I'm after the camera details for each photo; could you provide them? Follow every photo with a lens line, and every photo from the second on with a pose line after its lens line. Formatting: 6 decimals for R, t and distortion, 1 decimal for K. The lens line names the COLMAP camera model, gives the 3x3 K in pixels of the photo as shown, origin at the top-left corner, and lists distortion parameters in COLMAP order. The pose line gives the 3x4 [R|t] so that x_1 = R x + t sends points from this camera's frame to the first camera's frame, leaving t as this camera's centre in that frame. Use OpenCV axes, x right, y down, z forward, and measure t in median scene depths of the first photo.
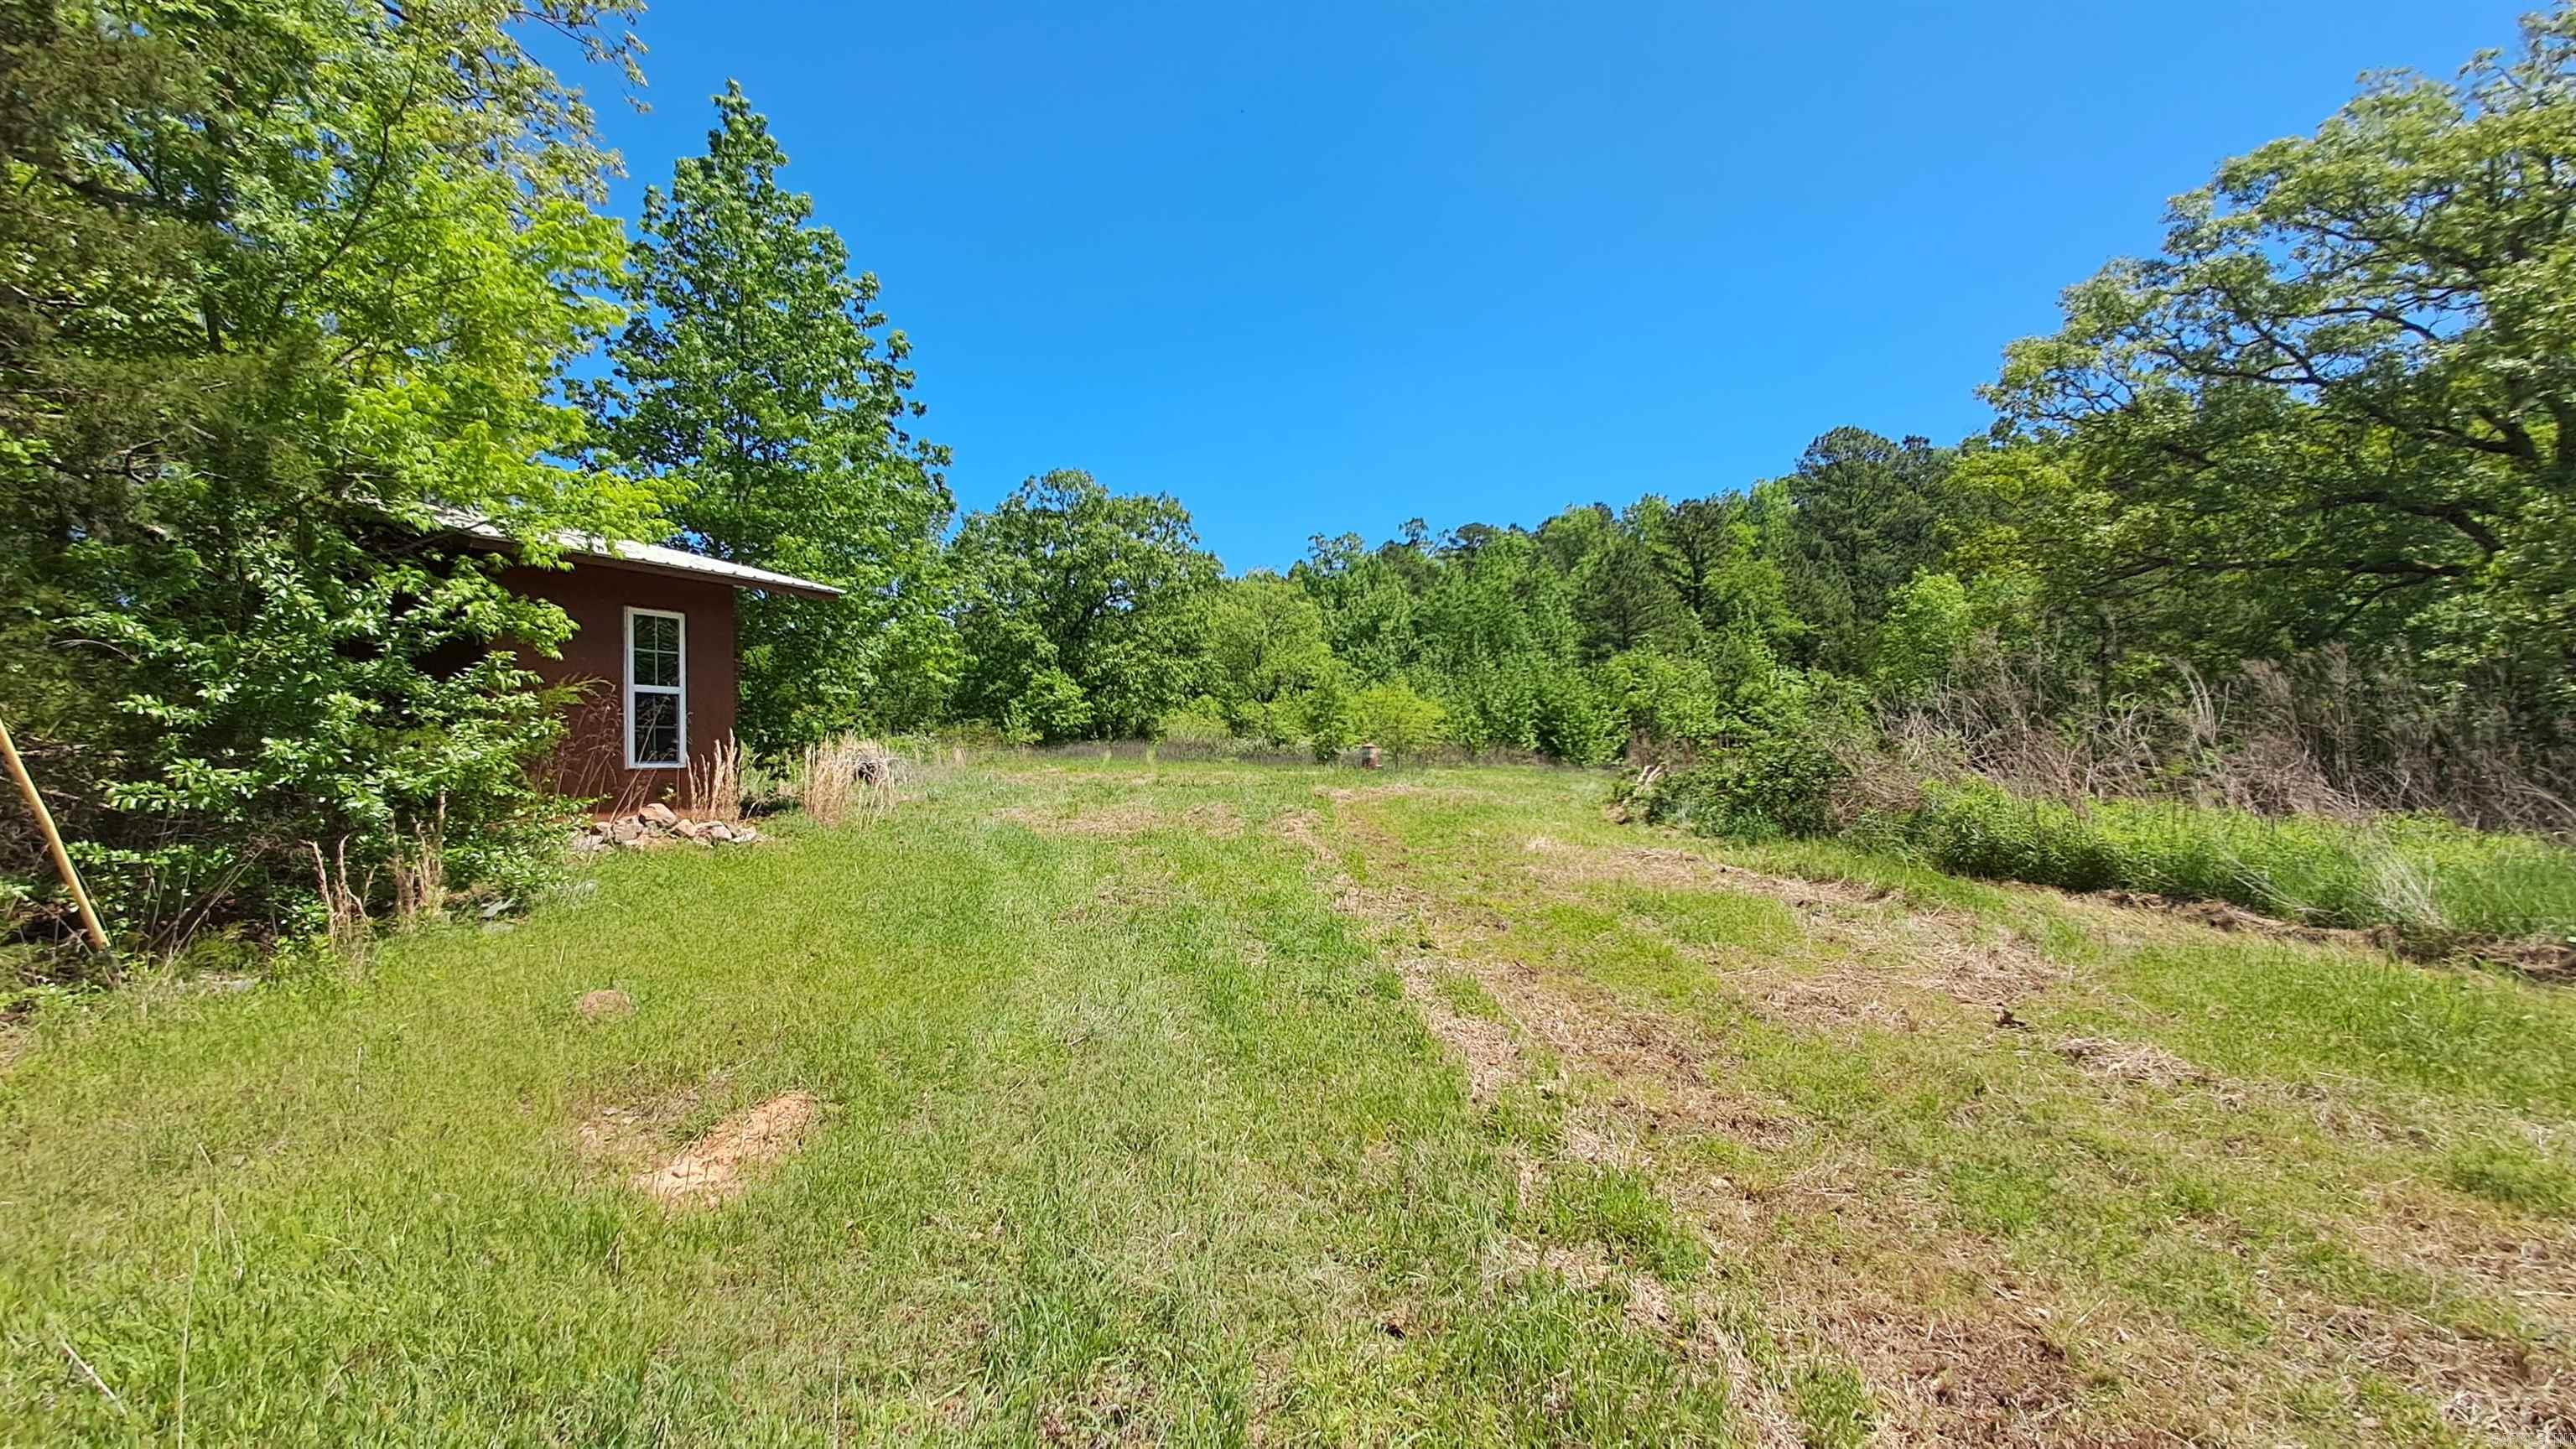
lens RADIAL K [[1199.2, 0, 1278.2], [0, 1199.2, 726.9], [0, 0, 1]] dist [0.002237, 0.004571]
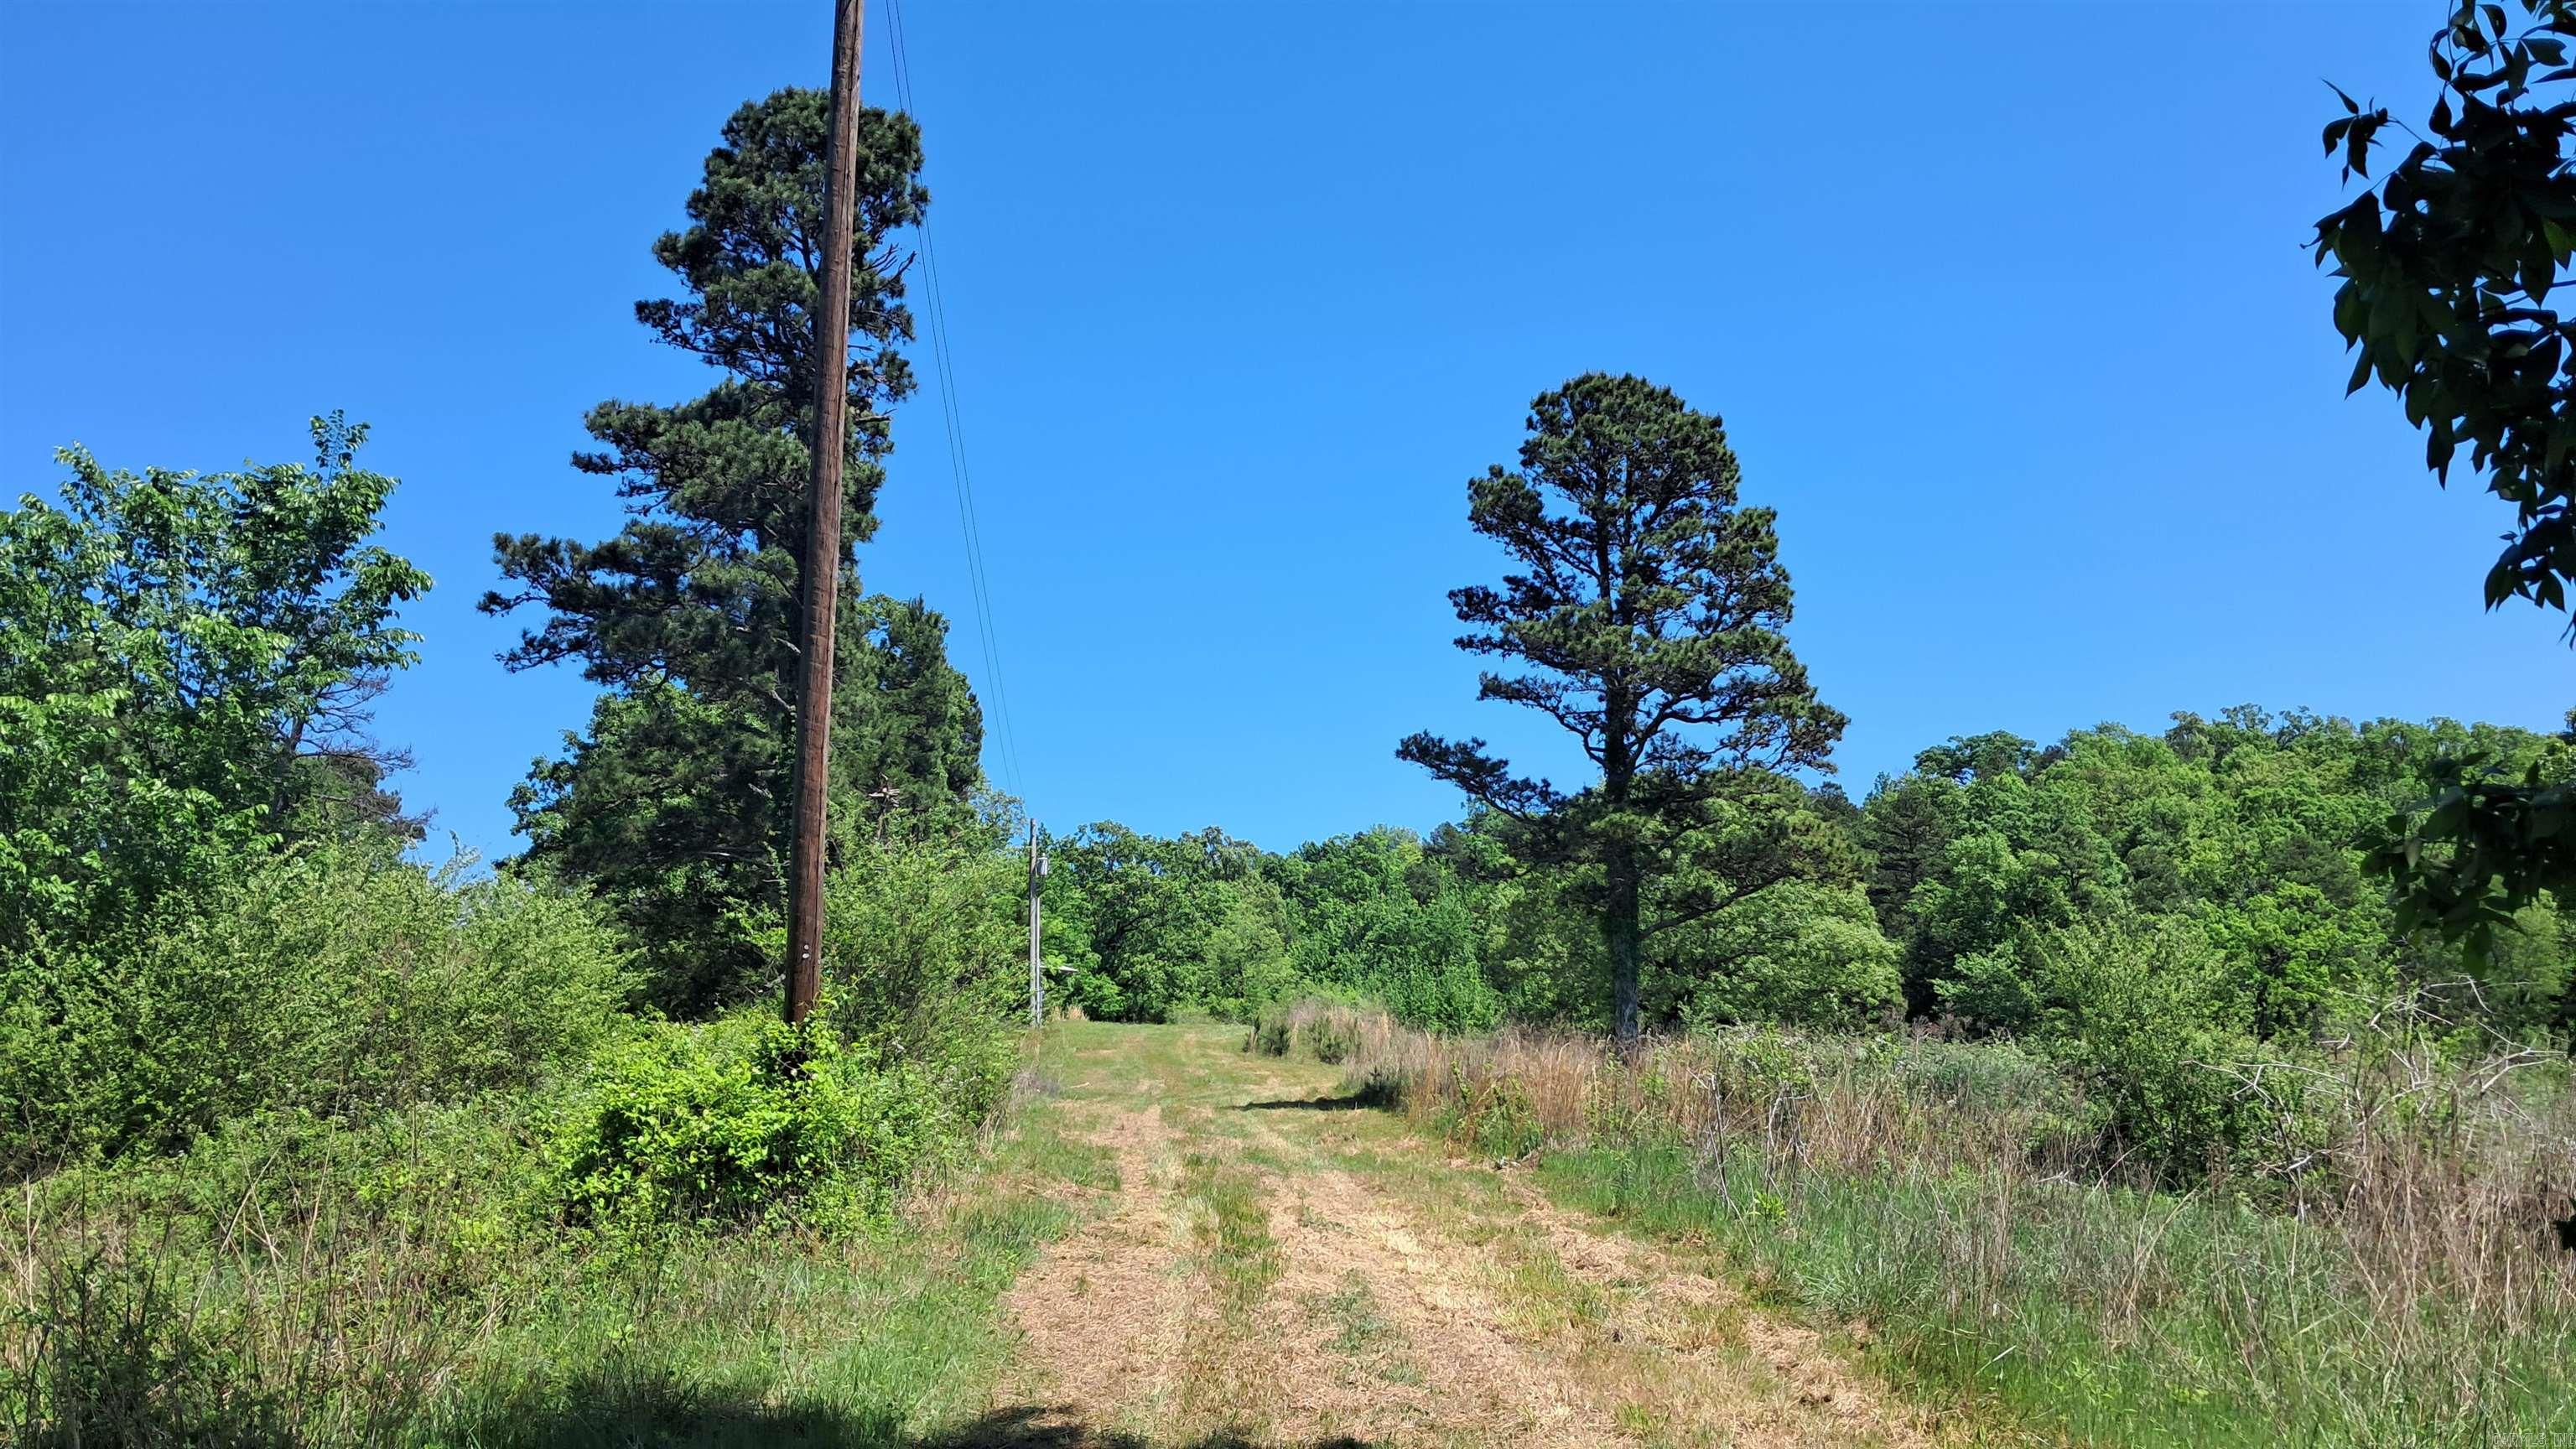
lens RADIAL K [[2184.0, 0, 1274.7], [0, 2184.0, 727.0], [0, 0, 1]] dist [0.061090, -0.068625]
pose [[0.996992, 0.012526, -0.076481, 0.209690], [-0.023420, 0.989410, -0.143247, 0.029697], [0.073877, 0.144607, 0.986727, -1.534390]]
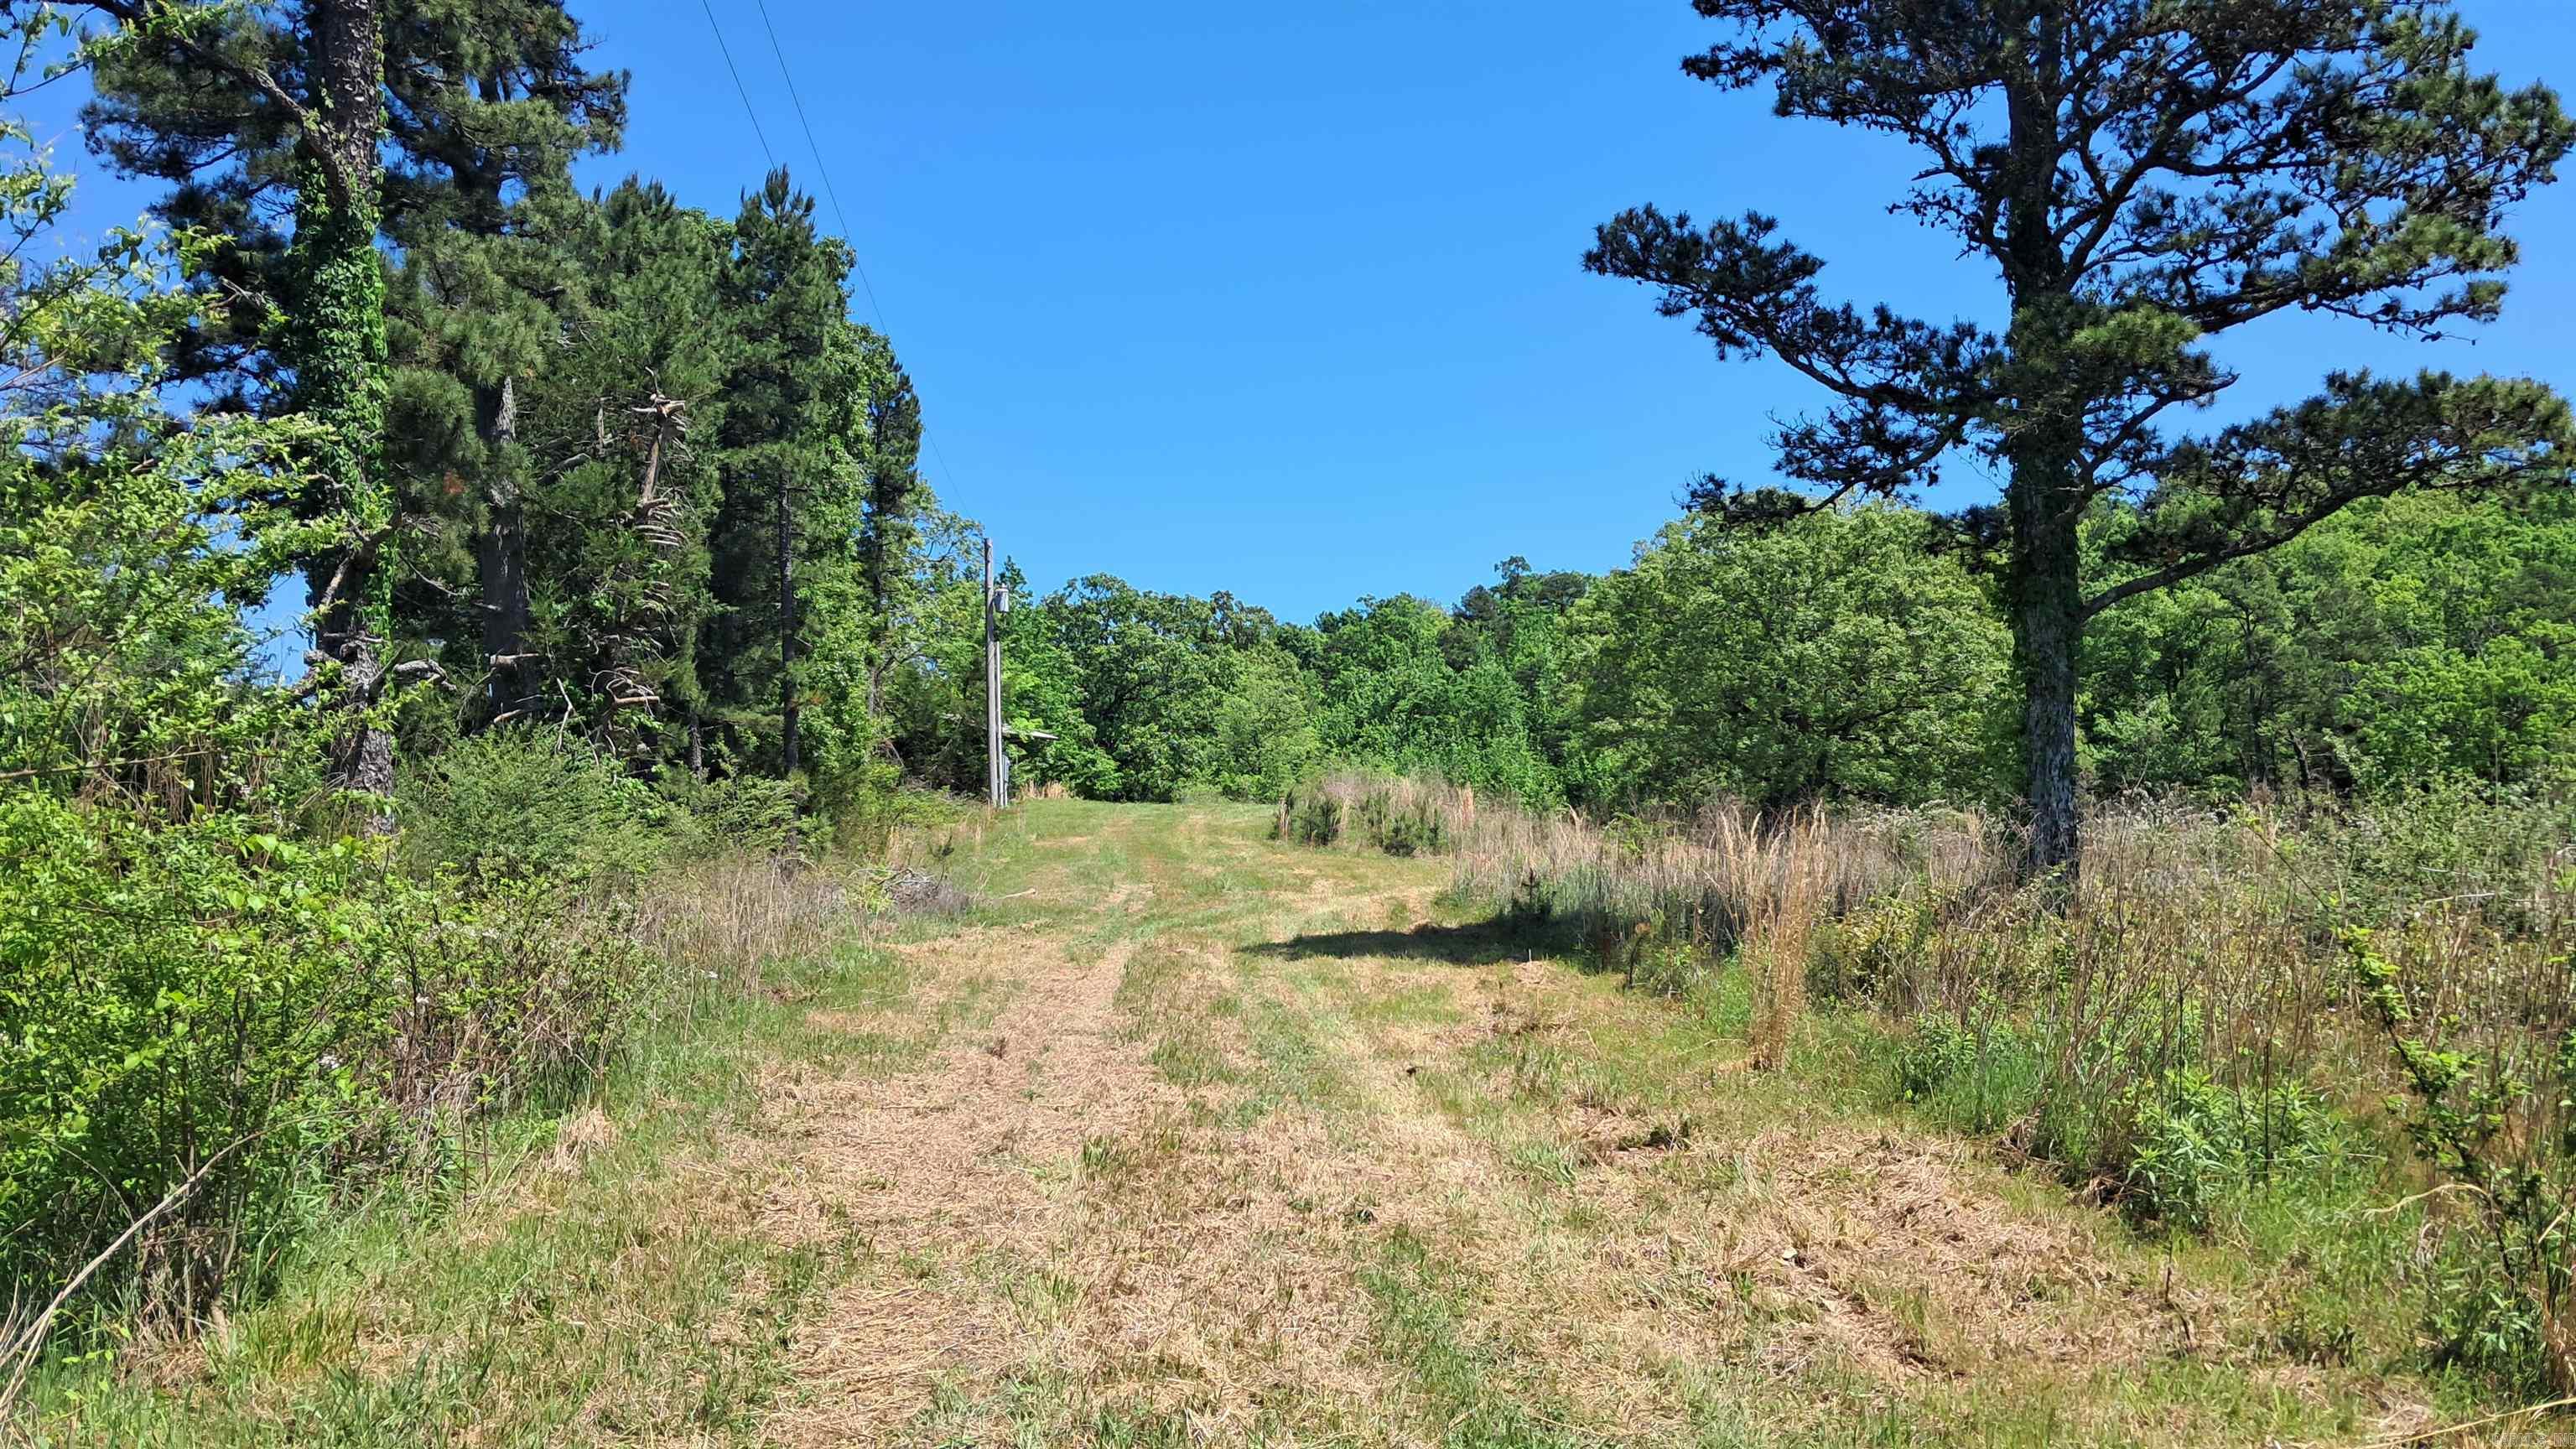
lens RADIAL K [[2184.0, 0, 1286.9], [0, 2184.0, 745.2], [0, 0, 1]] dist [0.061090, -0.068625]
pose [[0.997146, 0.012809, -0.074408, 0.173494], [-0.015569, 0.999207, -0.036640, 0.029111], [0.073880, 0.037694, 0.996555, -1.185578]]
